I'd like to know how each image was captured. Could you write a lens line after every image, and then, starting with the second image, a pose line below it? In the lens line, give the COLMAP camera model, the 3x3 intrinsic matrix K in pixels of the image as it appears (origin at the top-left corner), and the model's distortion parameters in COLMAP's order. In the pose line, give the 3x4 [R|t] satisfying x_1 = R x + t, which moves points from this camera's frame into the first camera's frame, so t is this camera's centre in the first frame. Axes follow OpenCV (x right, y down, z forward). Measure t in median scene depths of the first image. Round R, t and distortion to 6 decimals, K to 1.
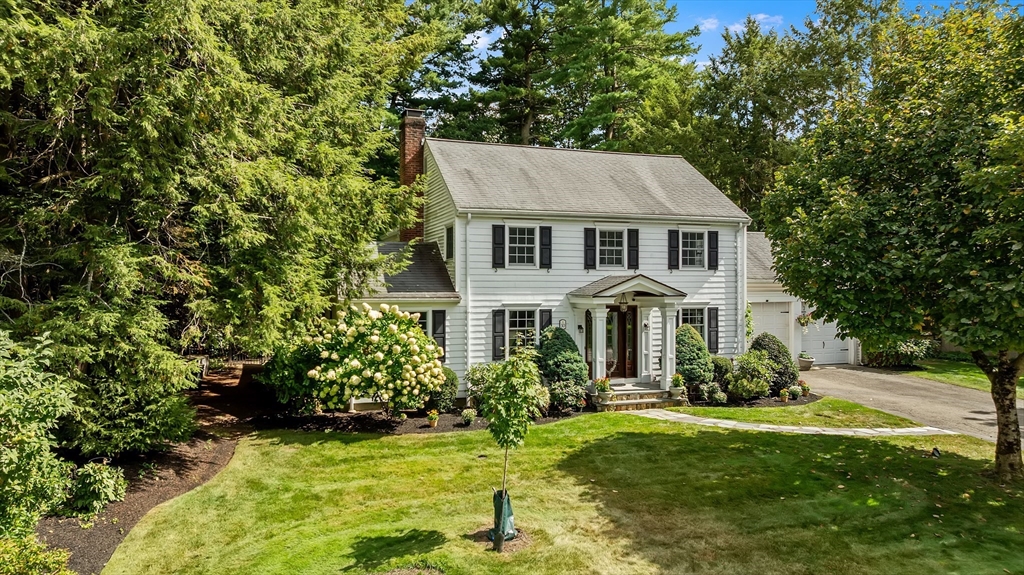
lens RADIAL K [[701.8, 0, 509.1], [0, 701.8, 288.3], [0, 0, 1]] dist [0.003993, 0.000864]
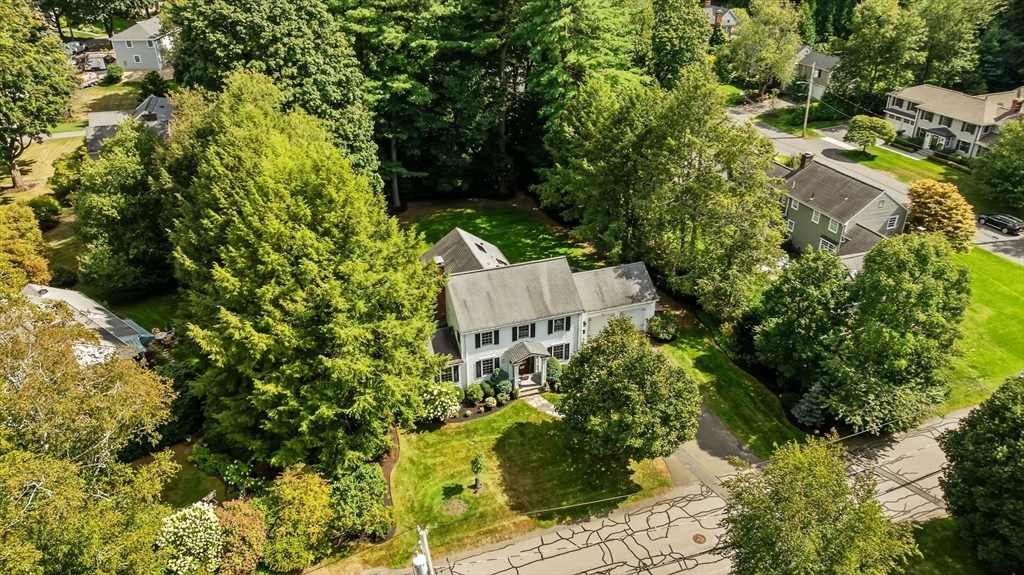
lens RADIAL K [[701.8, 0, 512.9], [0, 701.8, 286.4], [0, 0, 1]] dist [0.003993, 0.000864]
pose [[0.999981, -0.006135, -0.001152, 0.117362], [0.005912, 0.871594, 0.490193, -1.487870], [-0.002003, -0.490191, 0.871613, -1.137557]]
